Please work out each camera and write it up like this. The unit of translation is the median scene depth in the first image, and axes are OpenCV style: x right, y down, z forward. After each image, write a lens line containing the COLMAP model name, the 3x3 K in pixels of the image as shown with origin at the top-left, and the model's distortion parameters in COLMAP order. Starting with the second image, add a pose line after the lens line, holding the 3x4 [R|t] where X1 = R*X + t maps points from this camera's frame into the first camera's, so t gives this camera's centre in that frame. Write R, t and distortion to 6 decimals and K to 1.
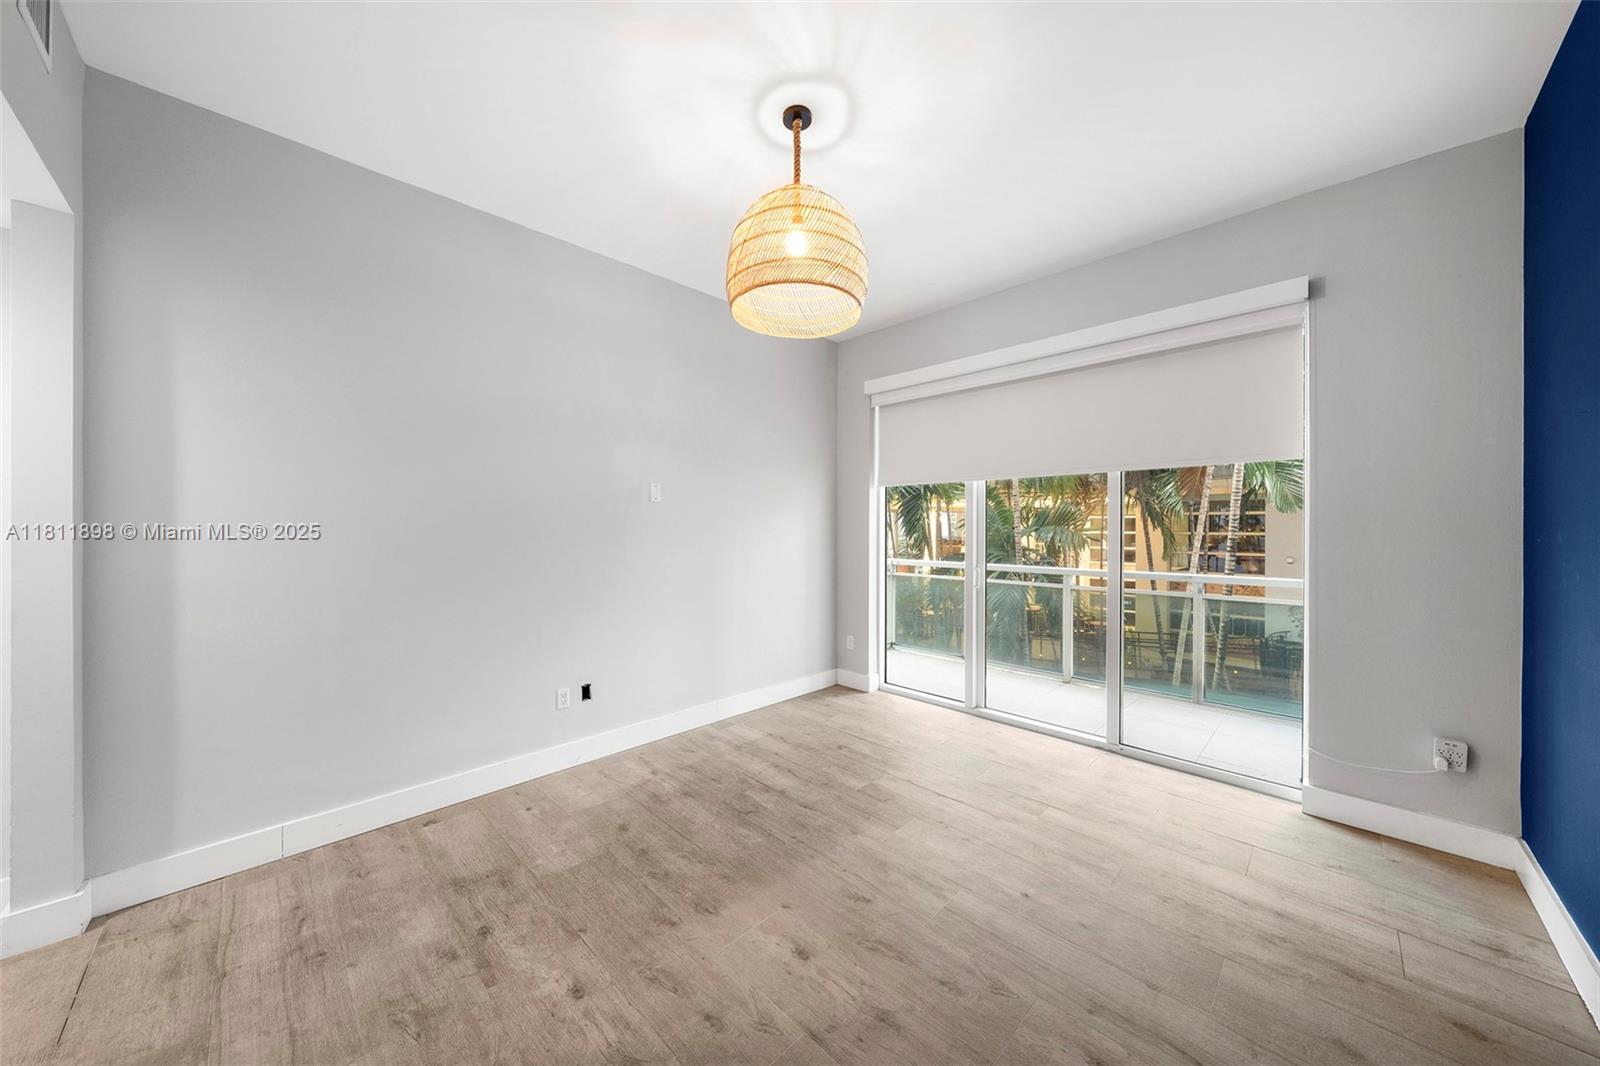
lens RADIAL K [[545.3, 0, 797.7], [0, 545.3, 533.0], [0, 0, 1]] dist [-0.001098, -0.000484]
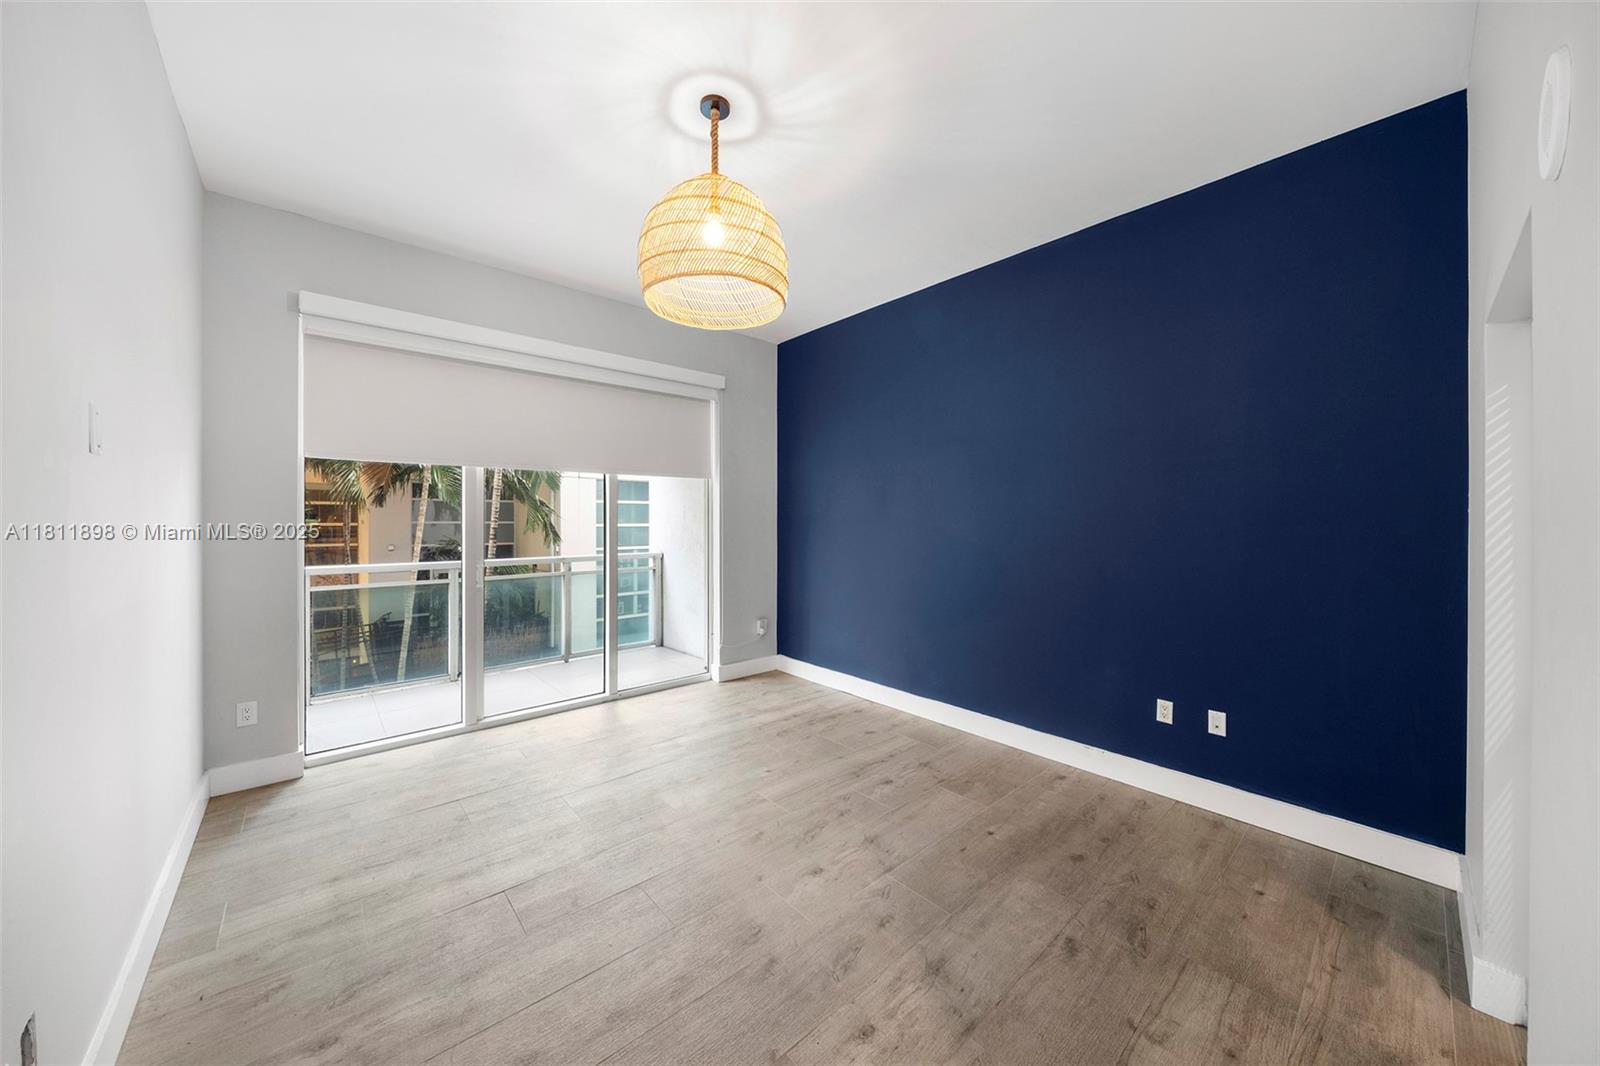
lens RADIAL K [[545.3, 0, 798.1], [0, 545.3, 525.2], [0, 0, 1]] dist [-0.001098, -0.000484]
pose [[0.056887, -0.012784, 0.998299, -0.655267], [0.006912, 0.999899, 0.012411, -0.009347], [-0.998357, 0.006195, 0.056969, 0.528262]]
